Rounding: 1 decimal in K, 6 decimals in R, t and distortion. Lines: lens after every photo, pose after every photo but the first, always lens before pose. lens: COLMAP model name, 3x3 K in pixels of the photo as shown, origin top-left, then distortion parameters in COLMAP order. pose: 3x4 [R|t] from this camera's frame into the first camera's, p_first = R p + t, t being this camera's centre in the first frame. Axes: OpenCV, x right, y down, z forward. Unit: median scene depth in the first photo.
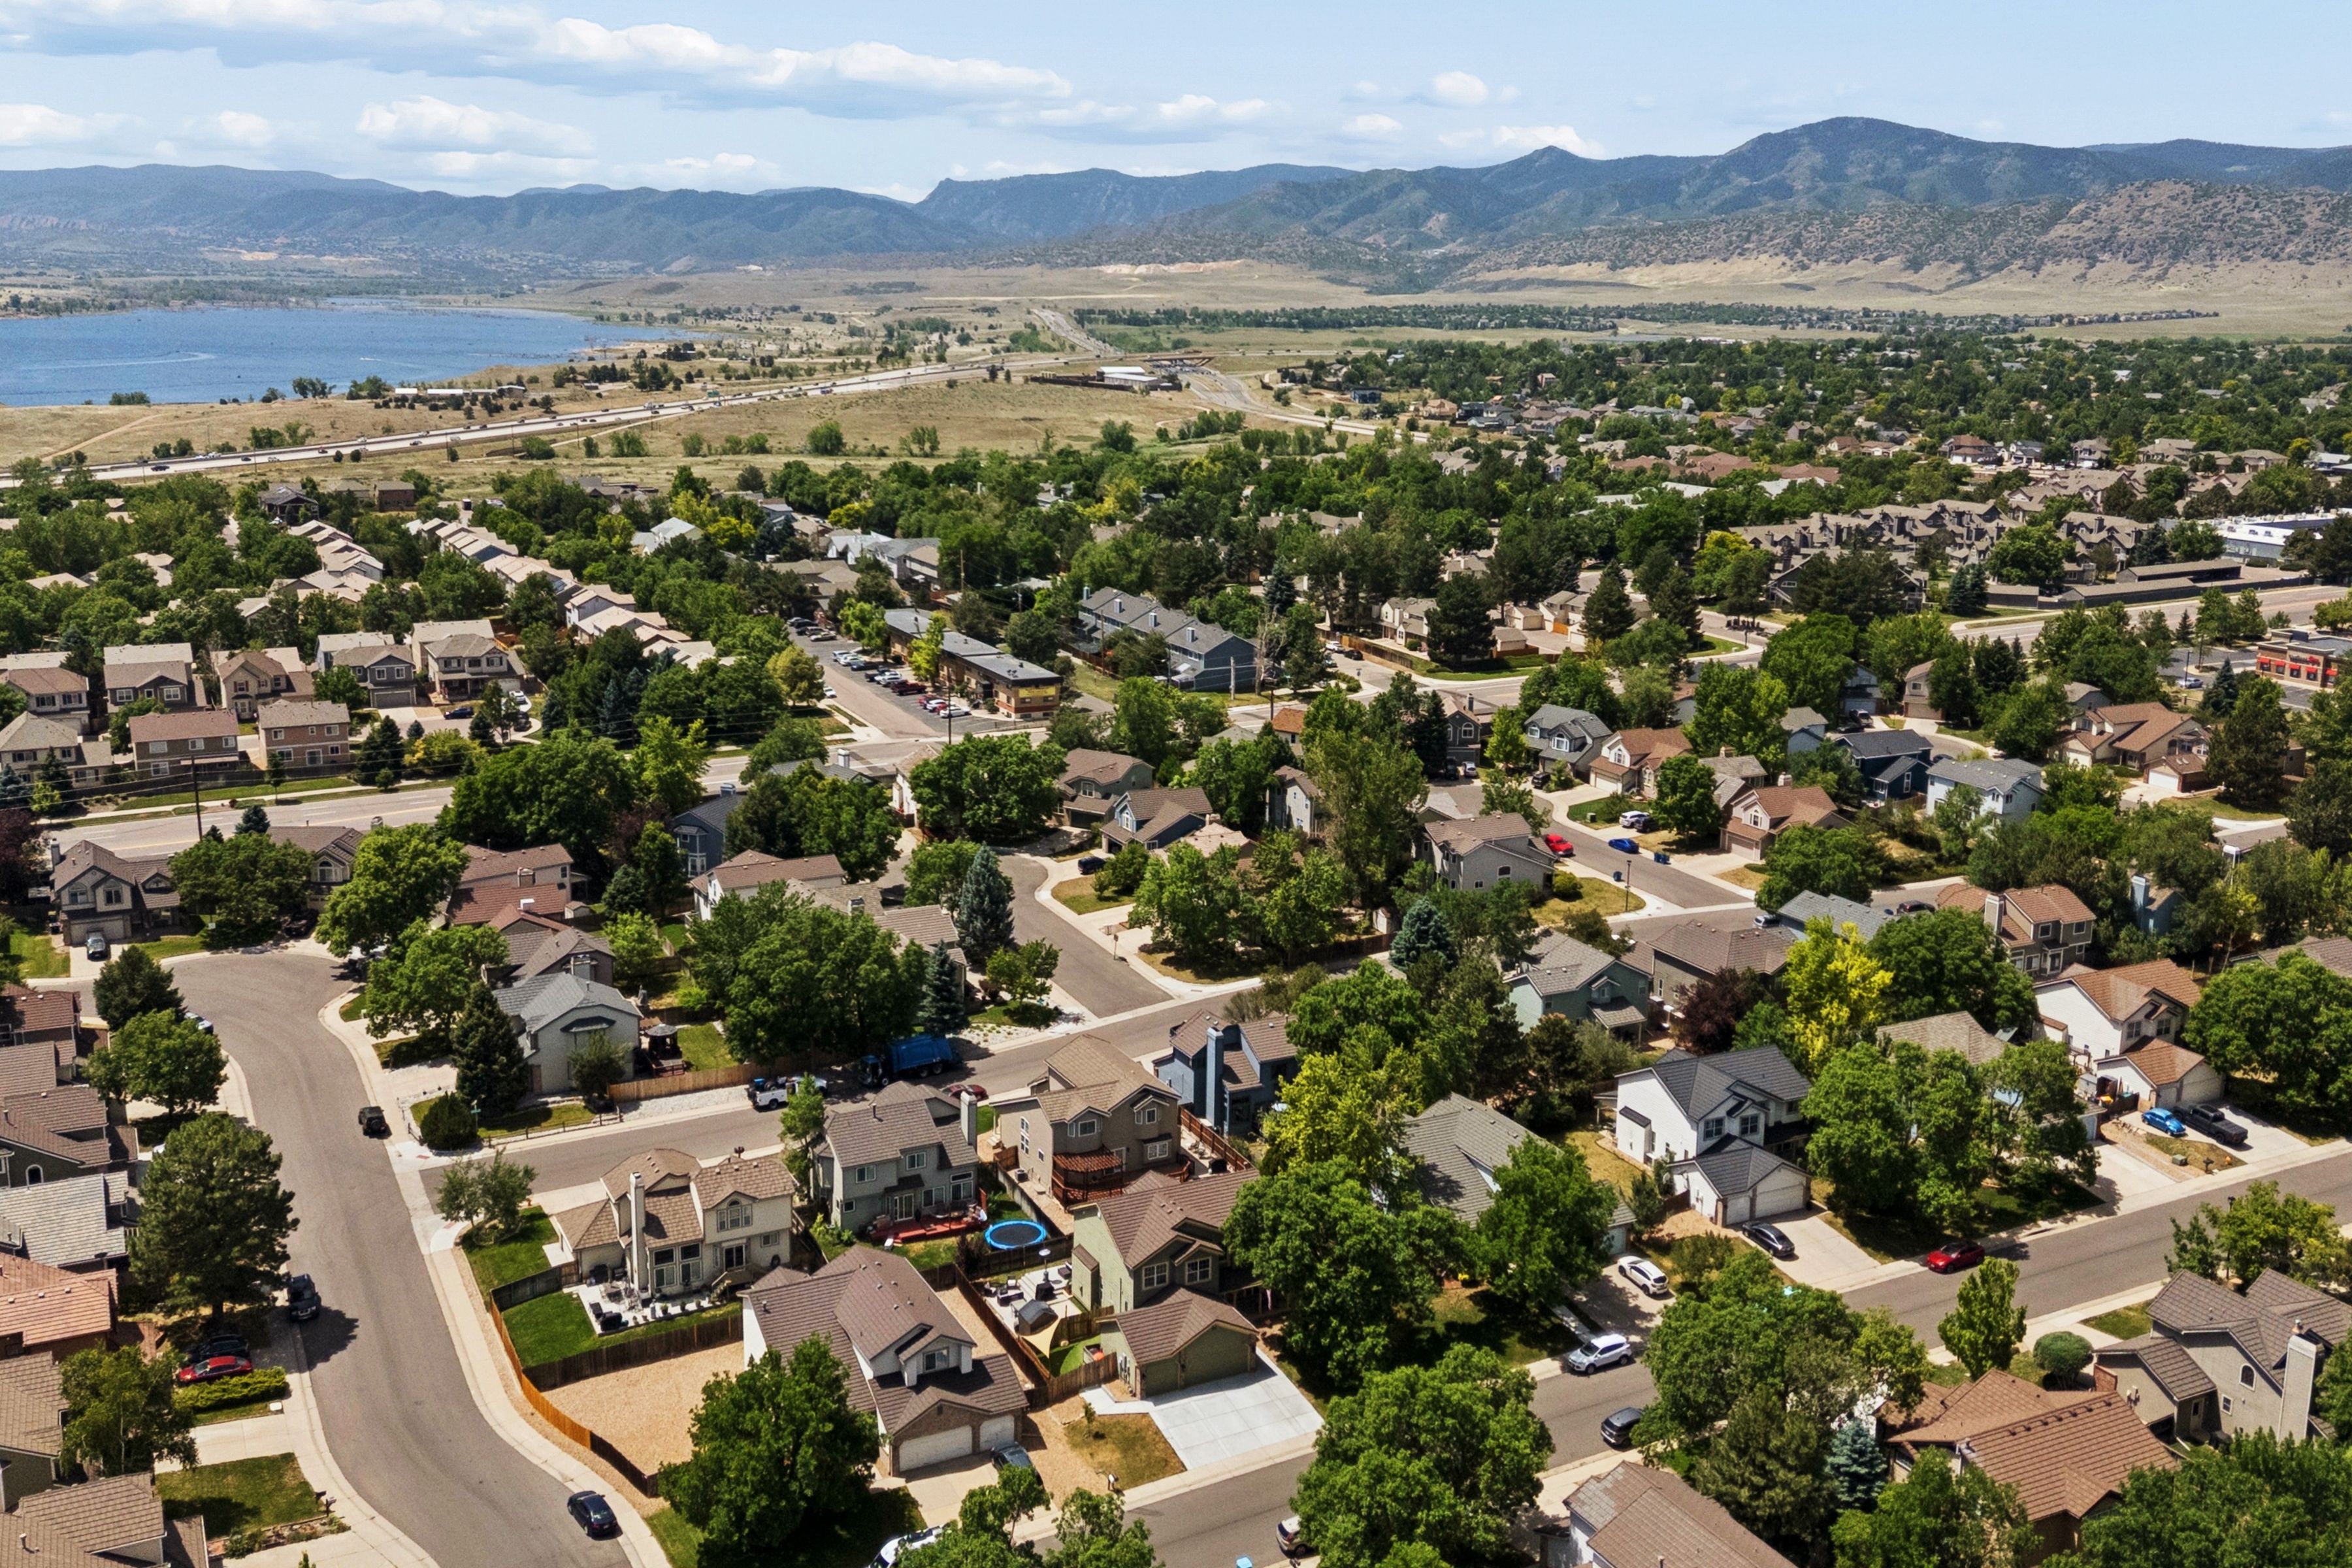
lens RADIAL K [[2013.5, 0, 1238.6], [0, 2013.5, 791.2], [0, 0, 1]] dist [0.138354, -0.222050]
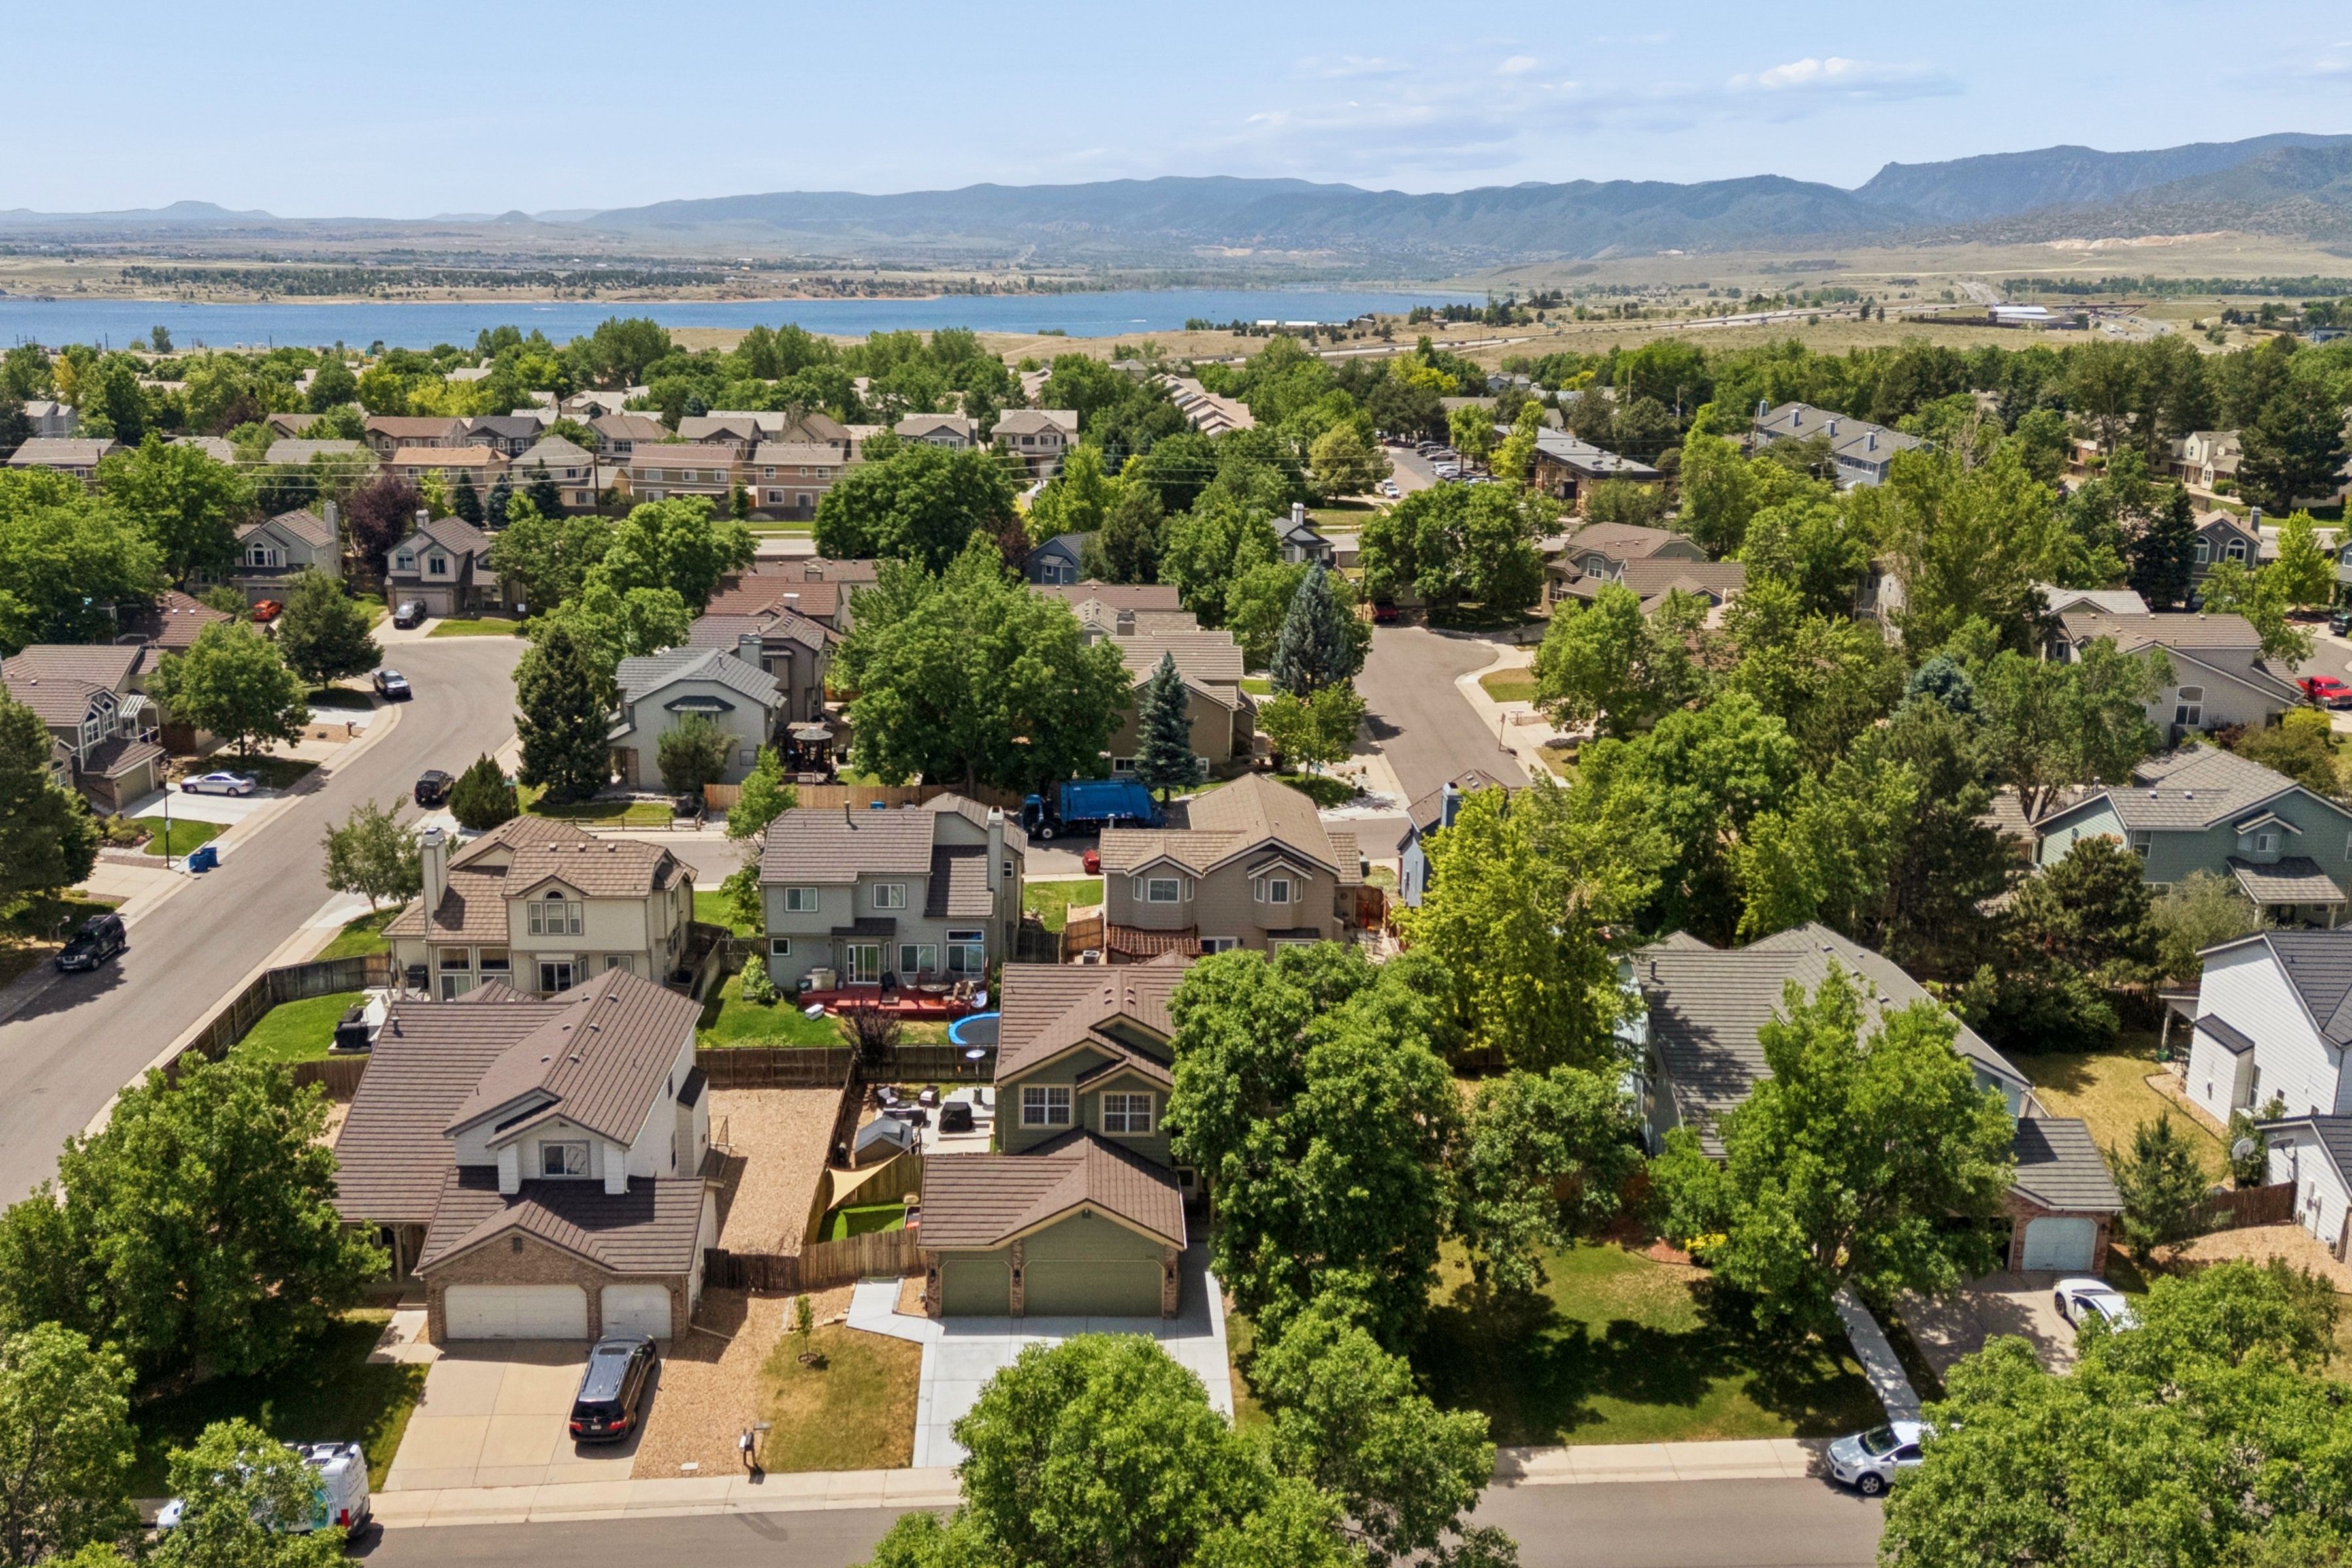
lens RADIAL K [[2017.9, 0, 1141.0], [0, 2017.9, 780.6], [0, 0, 1]] dist [0.137887, -0.219977]
pose [[0.897234, 0.106891, -0.428421, 0.177969], [-0.100462, 0.994228, 0.037664, 0.113243], [0.429974, 0.009247, 0.902794, 0.456826]]
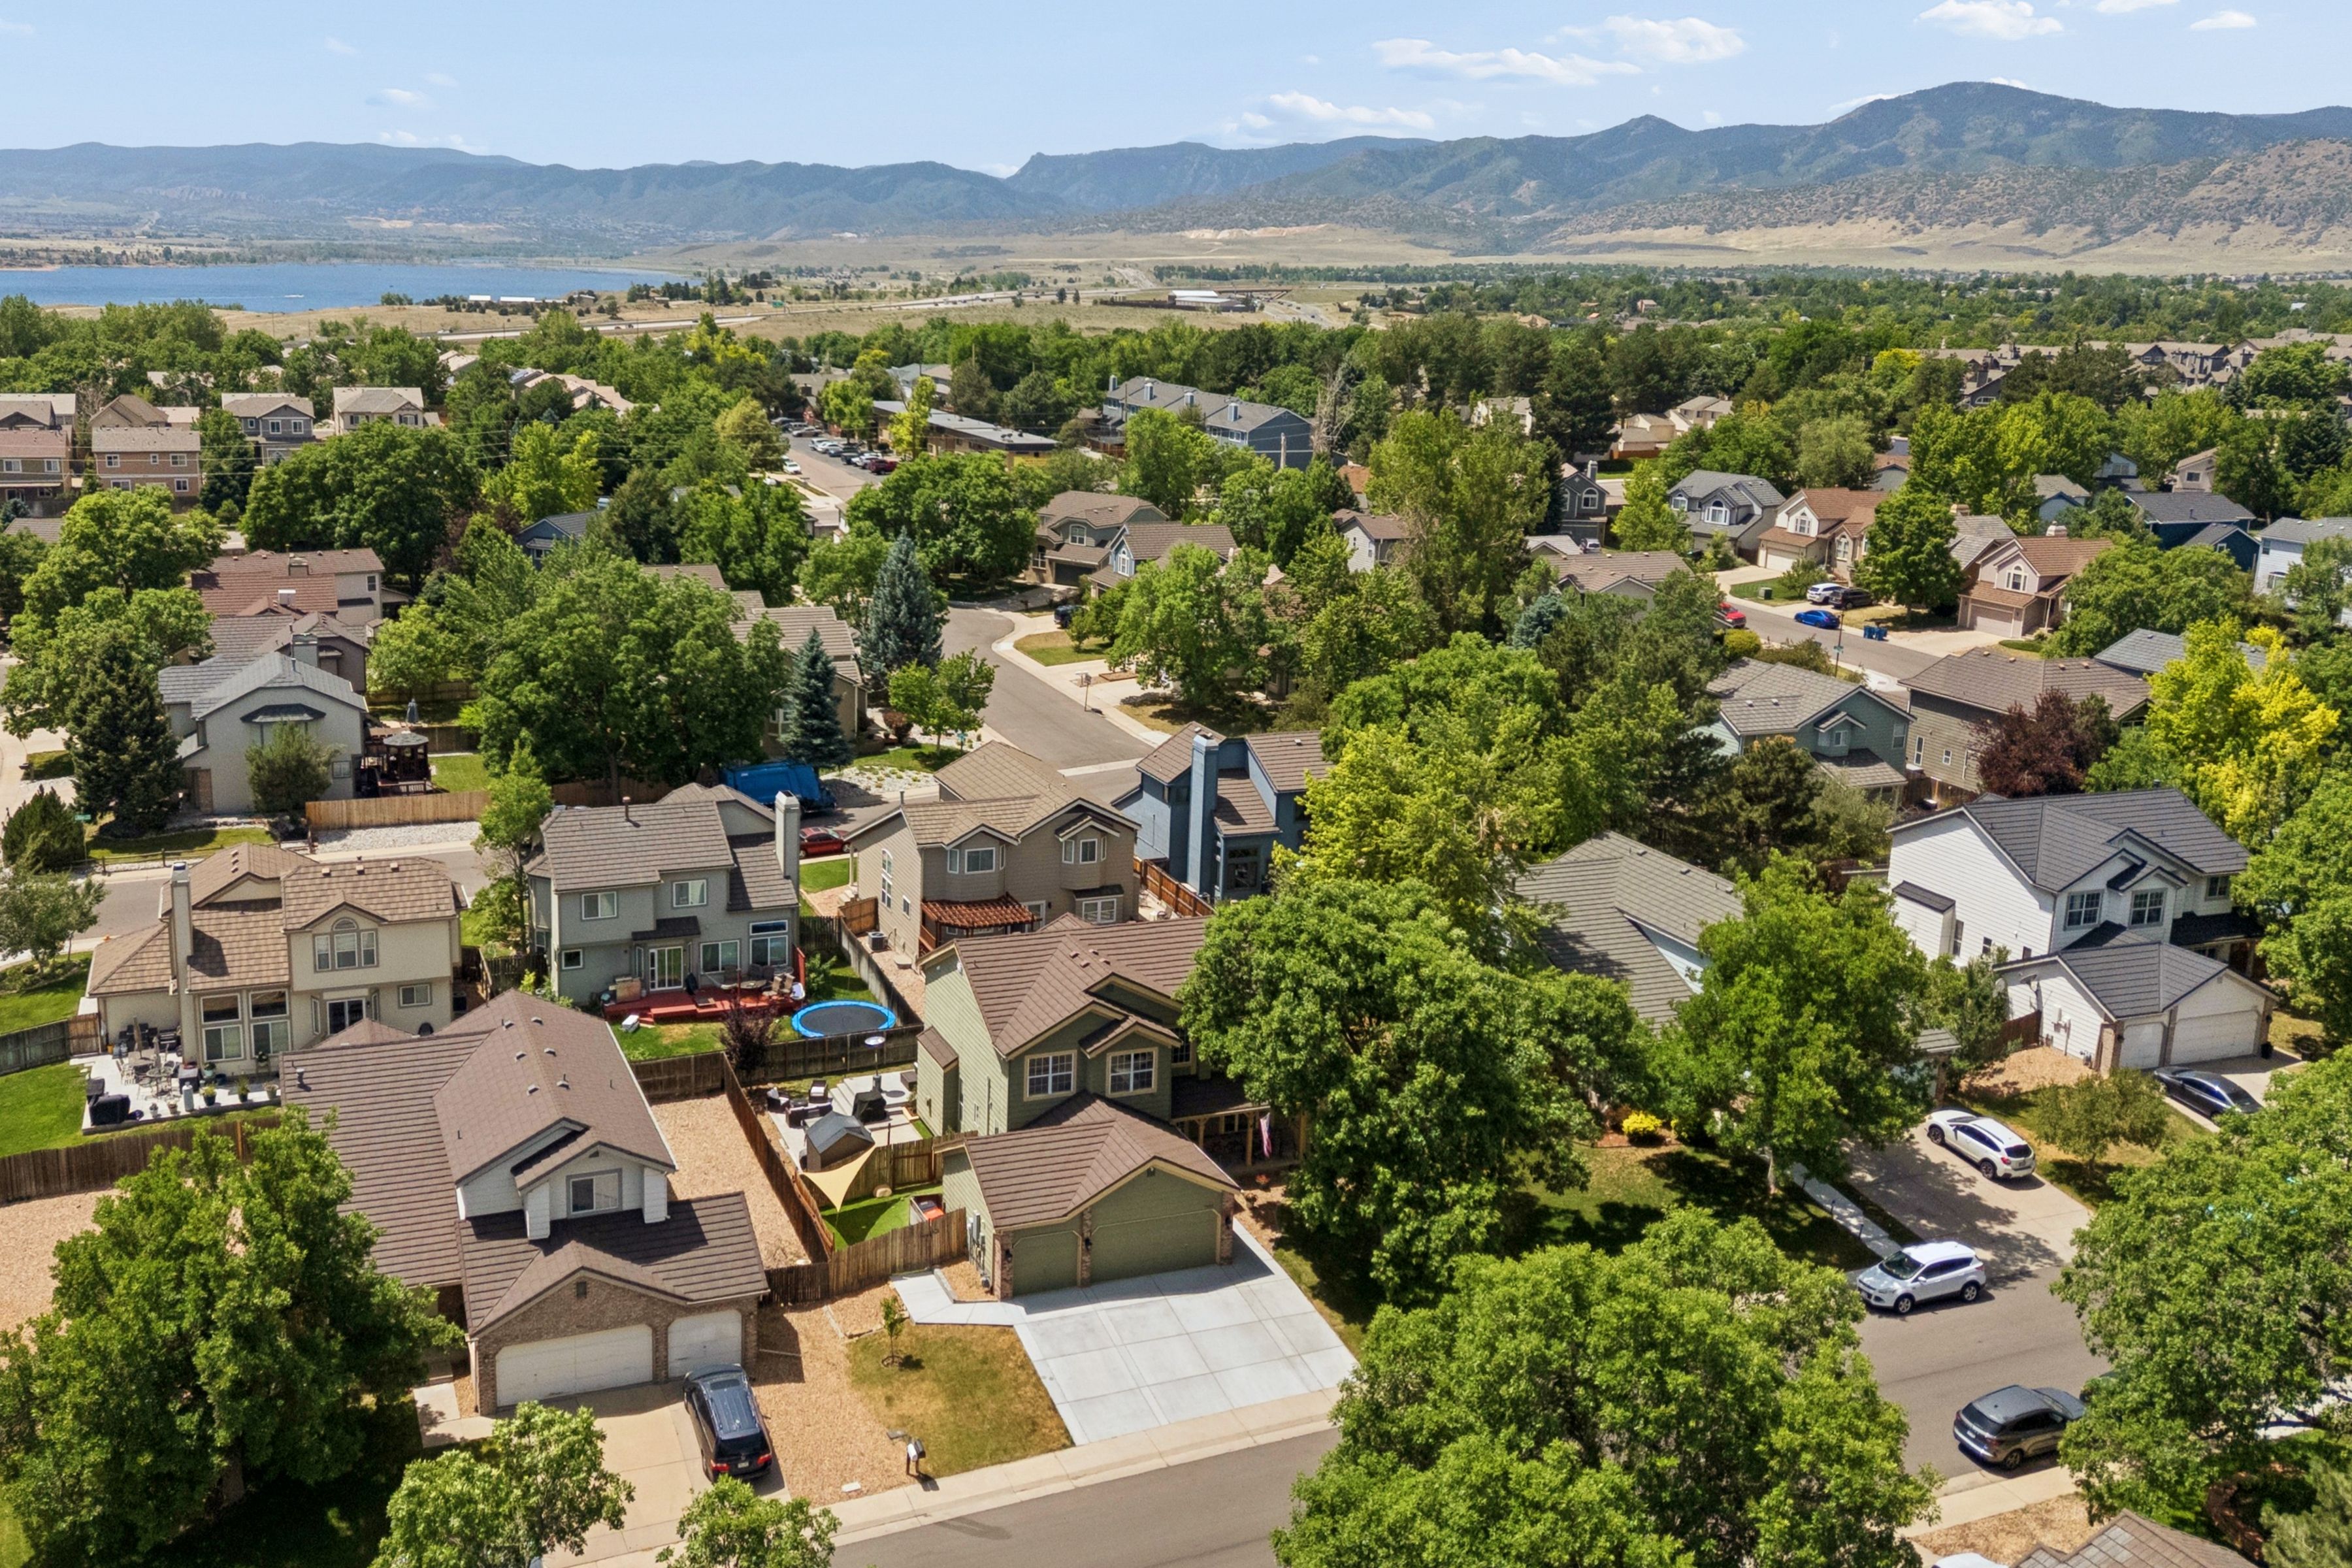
lens RADIAL K [[2043.7, 0, 1061.9], [0, 2043.7, 759.8], [0, 0, 1]] dist [0.145235, -0.257875]
pose [[0.992740, 0.035198, -0.115018, 0.018577], [-0.033949, 0.999342, 0.012795, 0.129928], [0.115393, -0.008798, 0.993281, 0.405982]]
